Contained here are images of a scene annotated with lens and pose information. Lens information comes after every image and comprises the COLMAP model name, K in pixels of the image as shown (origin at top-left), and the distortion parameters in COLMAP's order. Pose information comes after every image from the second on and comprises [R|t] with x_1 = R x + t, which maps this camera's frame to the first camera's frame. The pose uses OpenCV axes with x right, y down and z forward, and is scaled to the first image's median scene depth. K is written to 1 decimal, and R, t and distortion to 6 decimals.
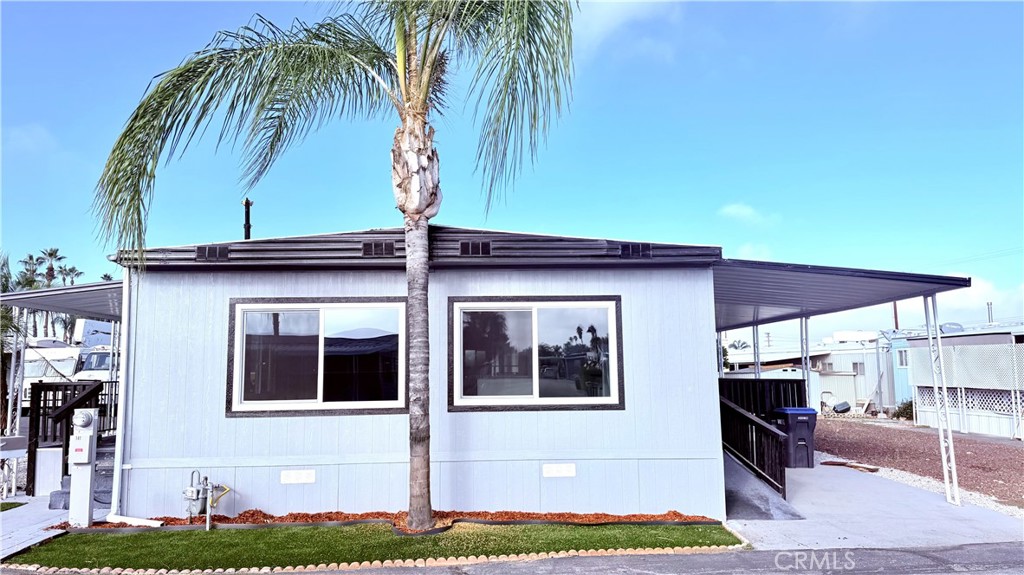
lens RADIAL K [[720.6, 0, 516.7], [0, 720.6, 278.7], [0, 0, 1]] dist [0.060139, -0.070857]
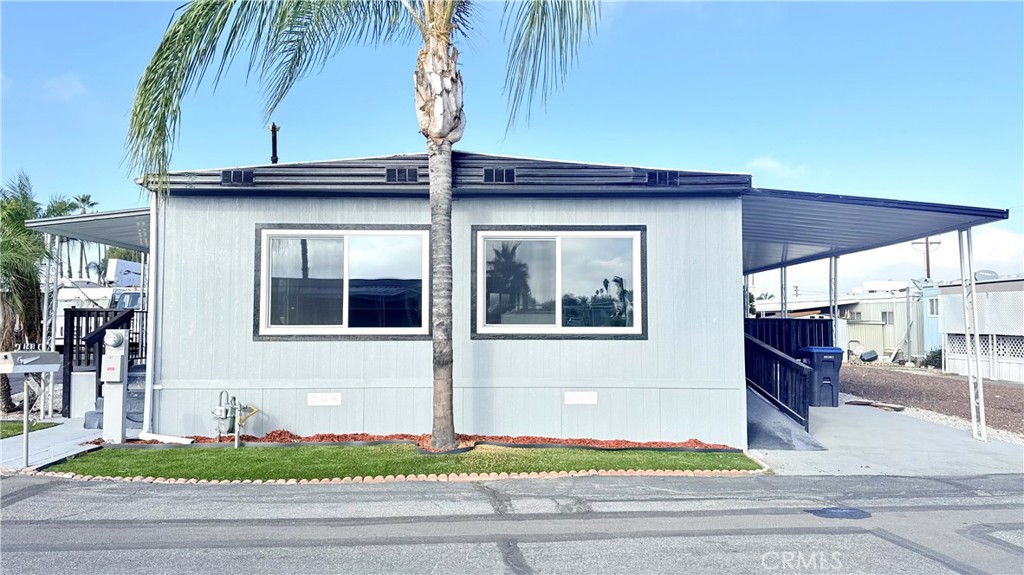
lens RADIAL K [[720.6, 0, 521.5], [0, 720.6, 283.1], [0, 0, 1]] dist [0.060139, -0.070857]
pose [[0.999480, 0.011062, -0.030293, 0.004476], [-0.009275, 0.998243, 0.058518, 0.046846], [0.030887, -0.058207, 0.997827, 0.004588]]
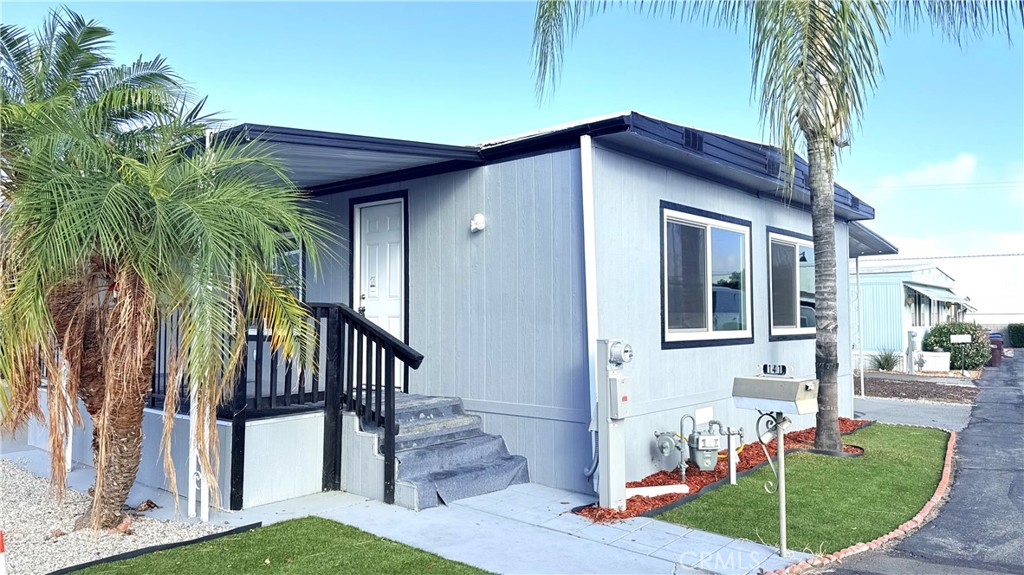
lens RADIAL K [[720.6, 0, 512.6], [0, 720.6, 287.8], [0, 0, 1]] dist [0.060139, -0.070857]
pose [[0.694837, 0.043021, 0.717879, -1.058819], [-0.095466, 0.994893, 0.032779, 0.111134], [-0.712802, -0.091309, 0.695396, 0.559225]]
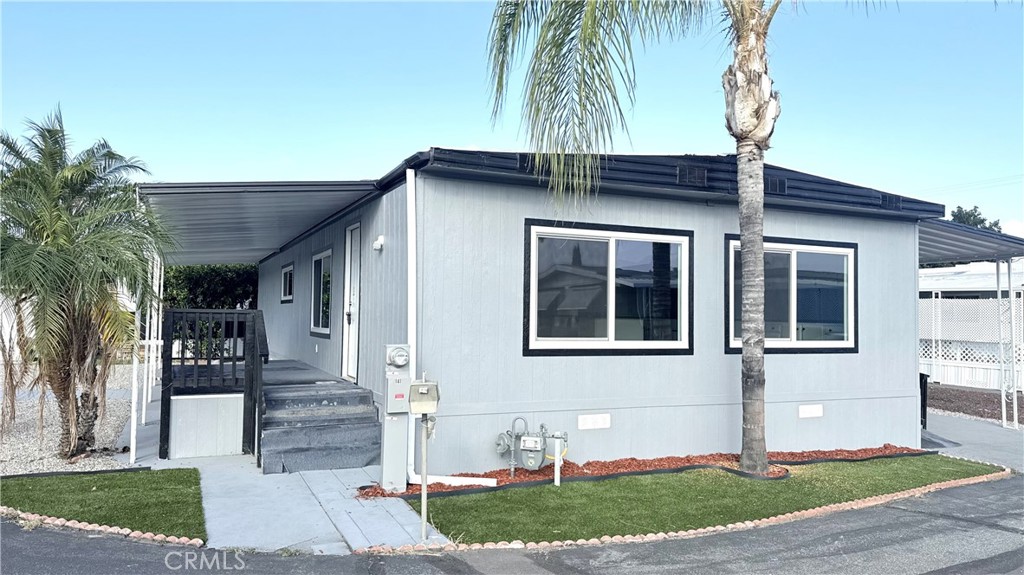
lens RADIAL K [[720.6, 0, 516.5], [0, 720.6, 288.1], [0, 0, 1]] dist [0.060139, -0.070857]
pose [[0.930126, 0.042122, 0.364816, -0.705716], [-0.073311, 0.994702, 0.072063, 0.048450], [-0.359848, -0.093772, 0.928287, 0.211128]]
